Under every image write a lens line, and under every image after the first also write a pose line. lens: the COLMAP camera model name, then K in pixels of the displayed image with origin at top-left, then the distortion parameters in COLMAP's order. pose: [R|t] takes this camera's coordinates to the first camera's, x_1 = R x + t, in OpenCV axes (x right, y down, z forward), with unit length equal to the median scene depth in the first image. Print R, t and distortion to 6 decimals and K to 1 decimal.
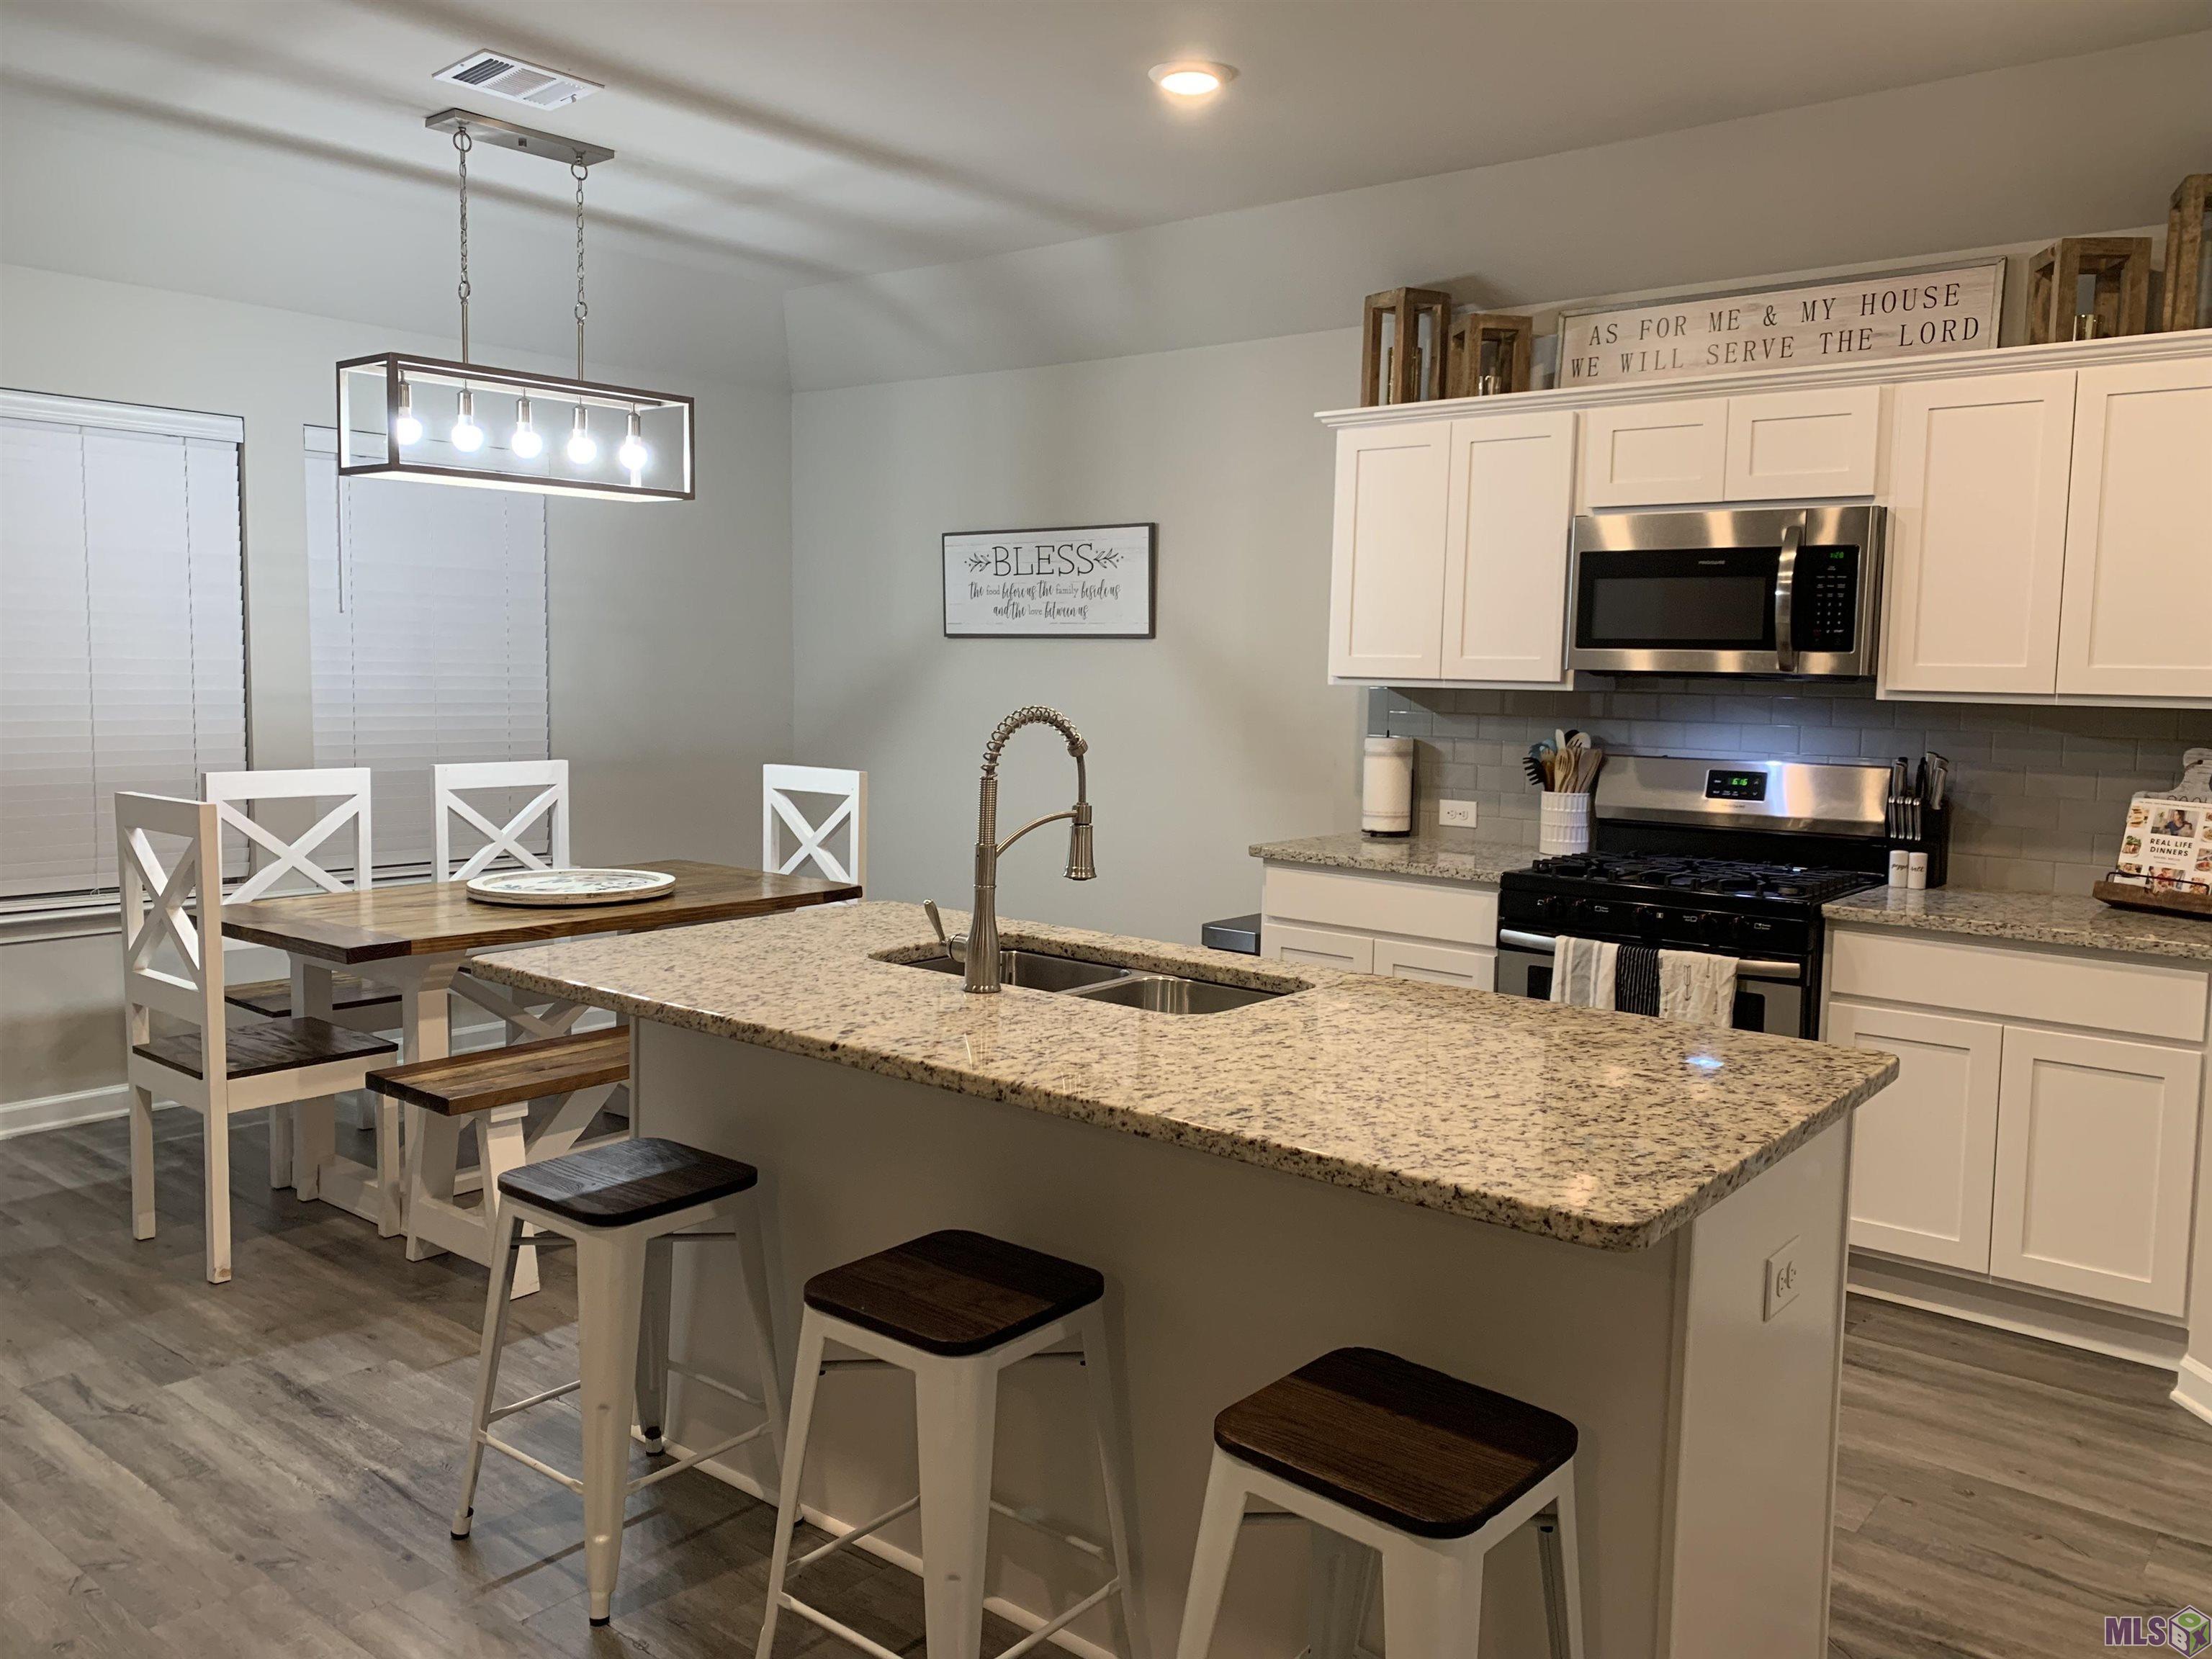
lens RADIAL K [[1707.1, 0, 1107.4], [0, 1707.1, 807.4], [0, 0, 1]] dist [0.038528, -0.053956]
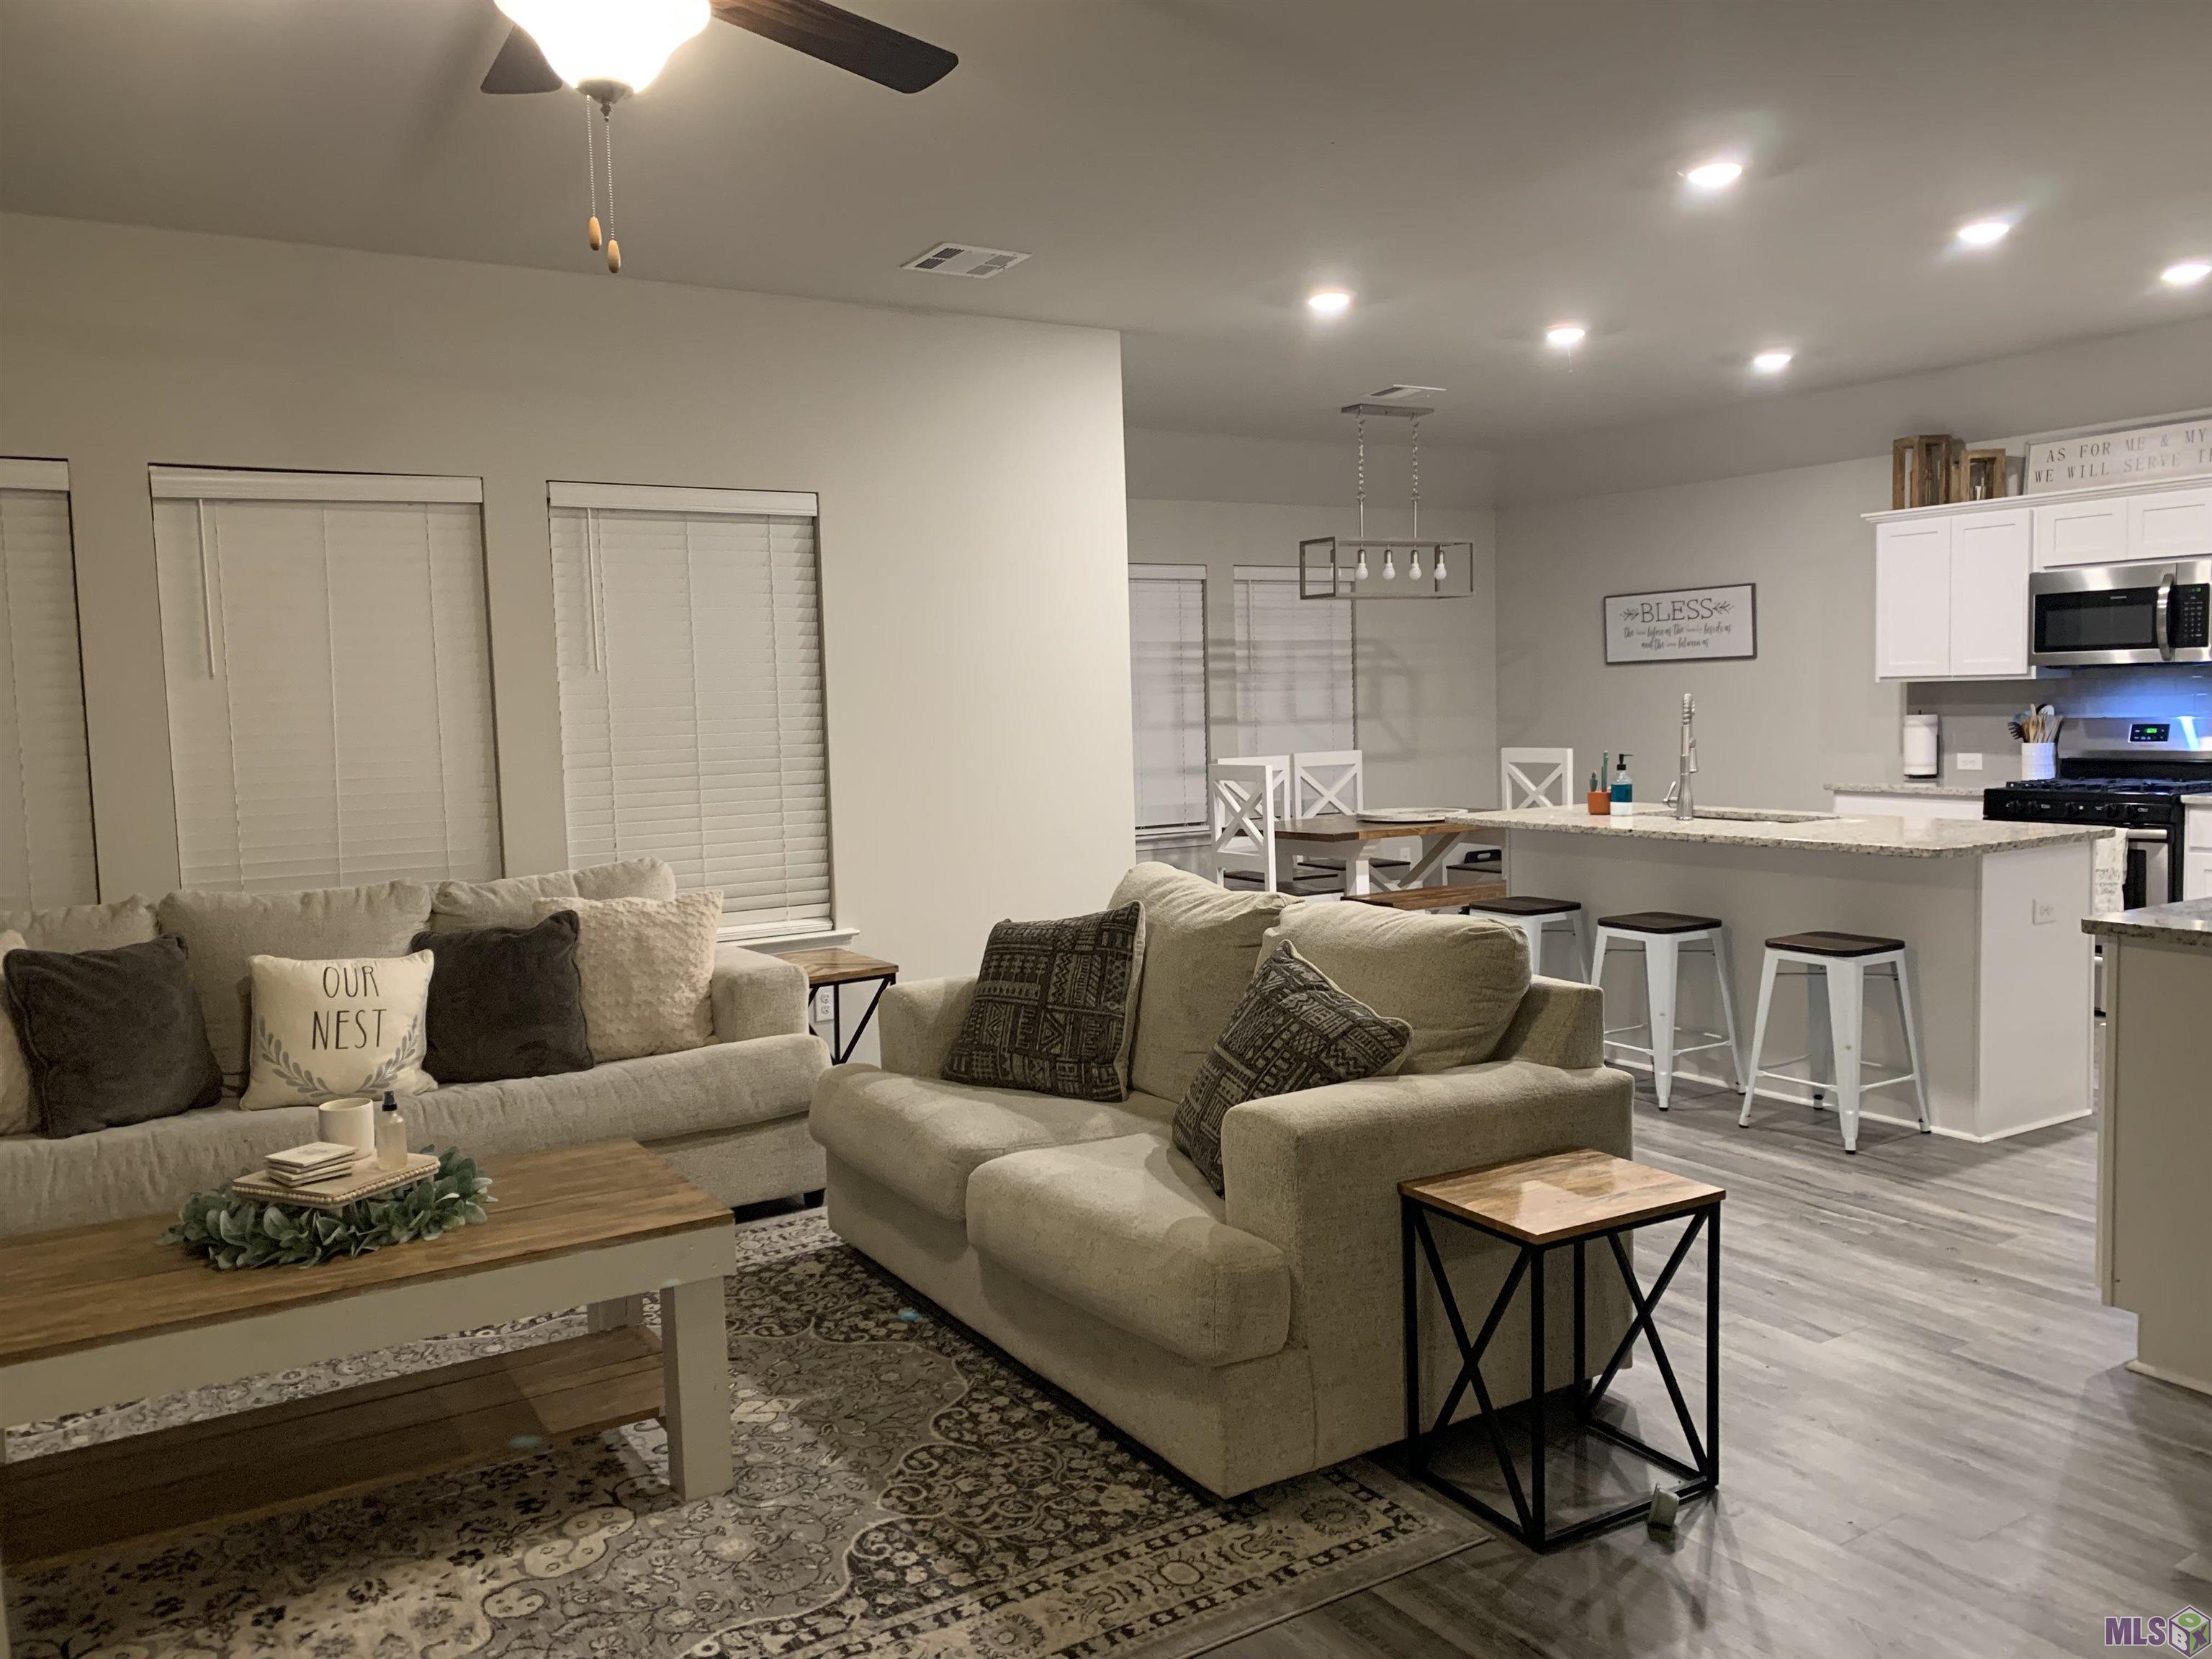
lens RADIAL K [[1707.1, 0, 1107.4], [0, 1707.1, 807.4], [0, 0, 1]] dist [0.038528, -0.053956]
pose [[0.944983, -0.021142, -0.326435, -0.029250], [0.014996, 0.999660, -0.021332, 0.071955], [0.326775, 0.015264, 0.944979, -0.786950]]
